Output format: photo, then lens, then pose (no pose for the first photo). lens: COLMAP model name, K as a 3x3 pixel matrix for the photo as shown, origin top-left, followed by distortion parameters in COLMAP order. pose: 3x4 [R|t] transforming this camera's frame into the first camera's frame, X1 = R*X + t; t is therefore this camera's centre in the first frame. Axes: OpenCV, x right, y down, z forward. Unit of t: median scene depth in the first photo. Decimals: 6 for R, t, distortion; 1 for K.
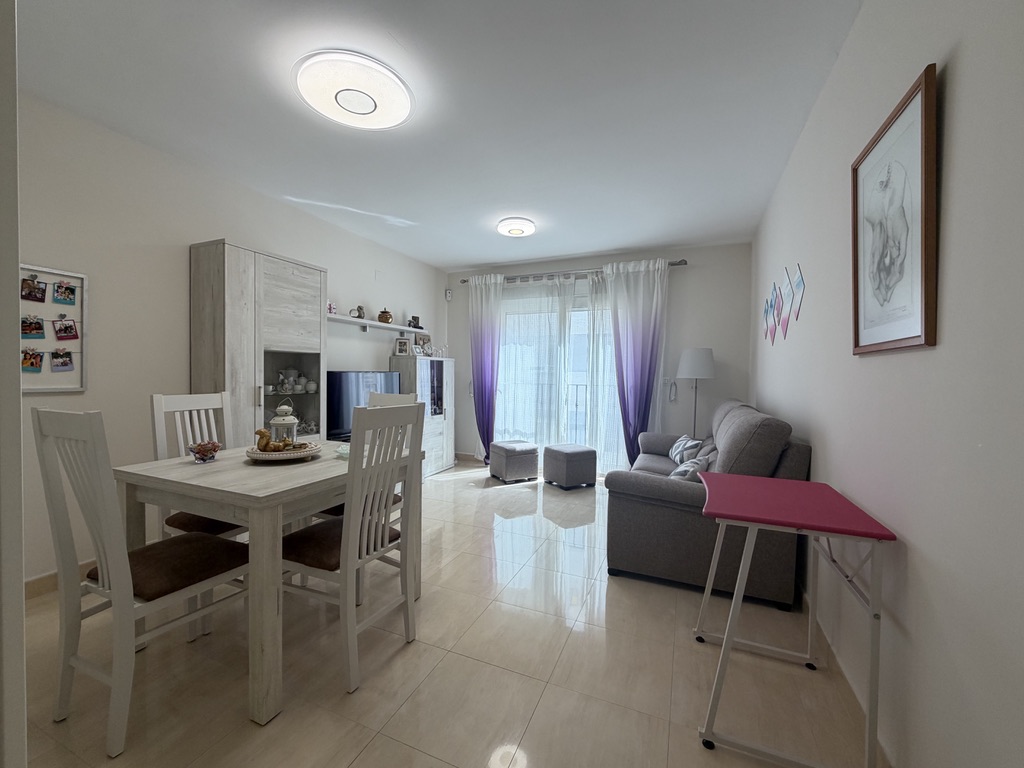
lens RADIAL K [[408.6, 0, 510.1], [0, 408.6, 384.2], [0, 0, 1]] dist [0.002095, 0.000108]
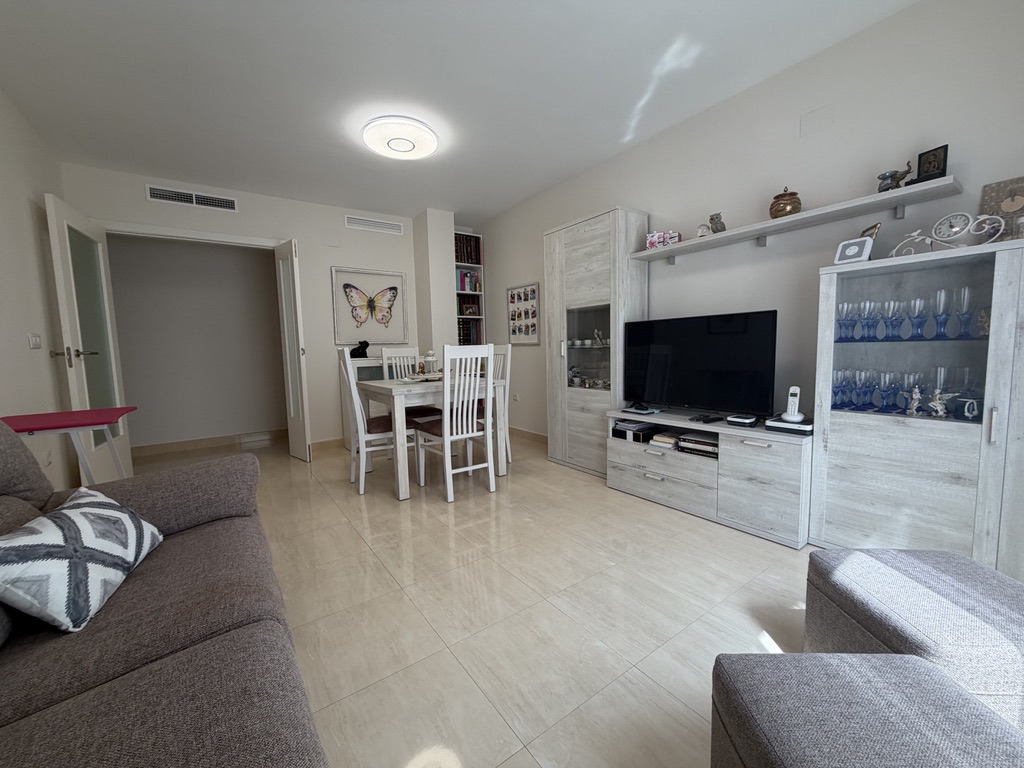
lens RADIAL K [[402.1, 0, 512.0], [0, 402.1, 384.0], [0, 0, 1]] dist [0.001536, 0.000154]
pose [[-0.511433, 0.077302, -0.855839, 0.480496], [-0.001864, 0.995843, 0.091062, 0.024828], [0.859321, 0.048168, -0.509163, 1.401021]]
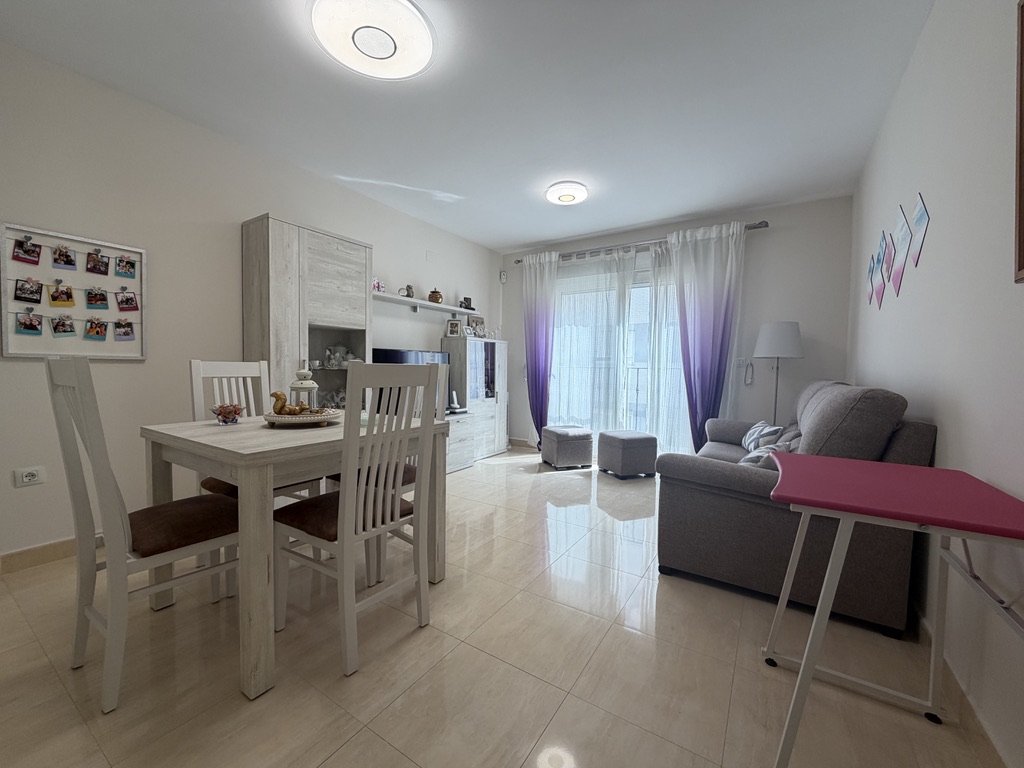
lens RADIAL K [[402.1, 0, 512.0], [0, 402.1, 384.0], [0, 0, 1]] dist [0.001536, 0.000154]
pose [[0.986362, 0.006709, -0.164453, 0.057243], [-0.004454, 0.999891, 0.014079, 0.045952], [0.164529, -0.013155, 0.986284, 0.093377]]
